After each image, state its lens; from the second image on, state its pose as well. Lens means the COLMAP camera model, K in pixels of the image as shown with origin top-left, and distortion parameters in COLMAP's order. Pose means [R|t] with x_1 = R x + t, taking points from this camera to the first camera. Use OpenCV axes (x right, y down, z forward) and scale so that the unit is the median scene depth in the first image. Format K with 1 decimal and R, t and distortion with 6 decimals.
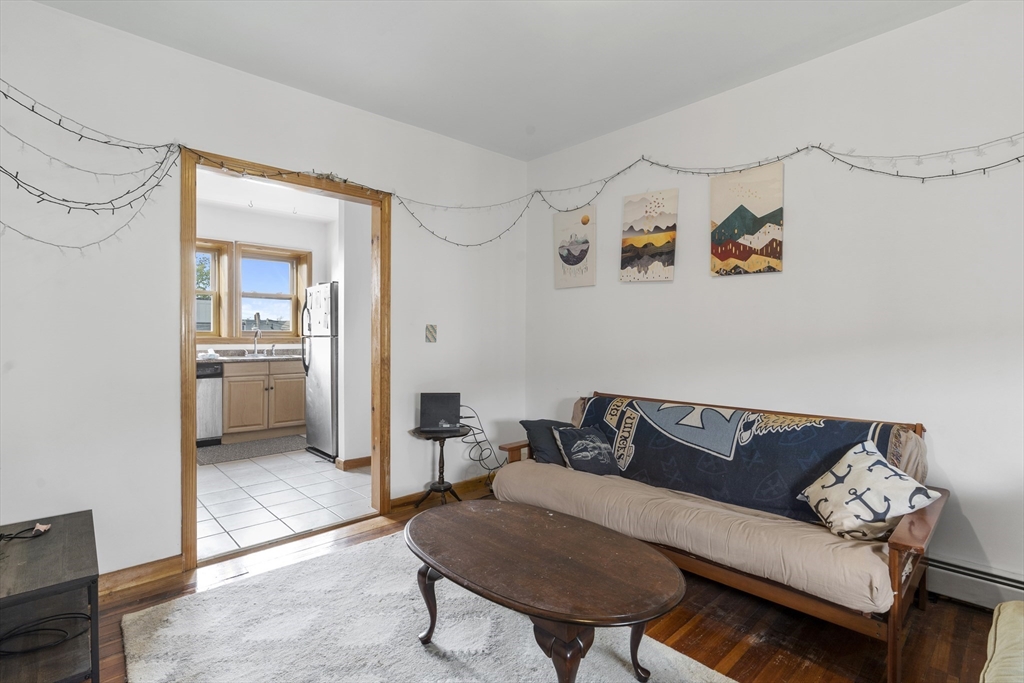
lens RADIAL K [[488.2, 0, 511.9], [0, 488.2, 343.9], [0, 0, 1]] dist [-0.003474, -0.000211]
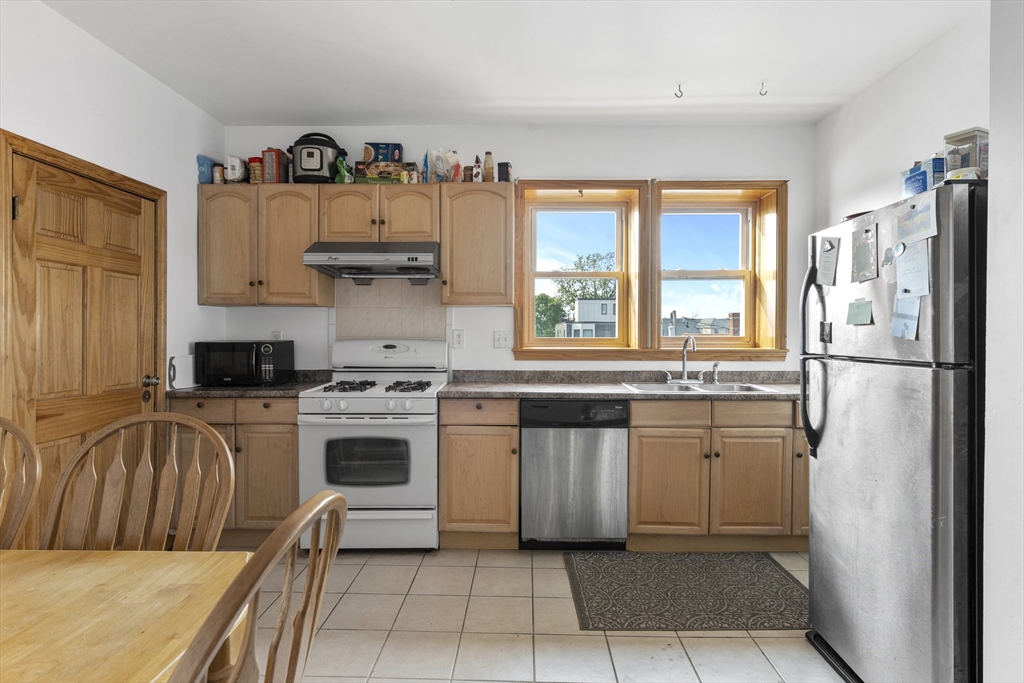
lens RADIAL K [[525.5, 0, 512.6], [0, 525.5, 338.3], [0, 0, 1]] dist [-0.003128, -0.000104]
pose [[0.712976, 0.003608, -0.701180, -0.257990], [-0.009645, 0.999943, -0.004661, -0.021877], [0.701123, 0.010086, 0.712969, 0.458049]]
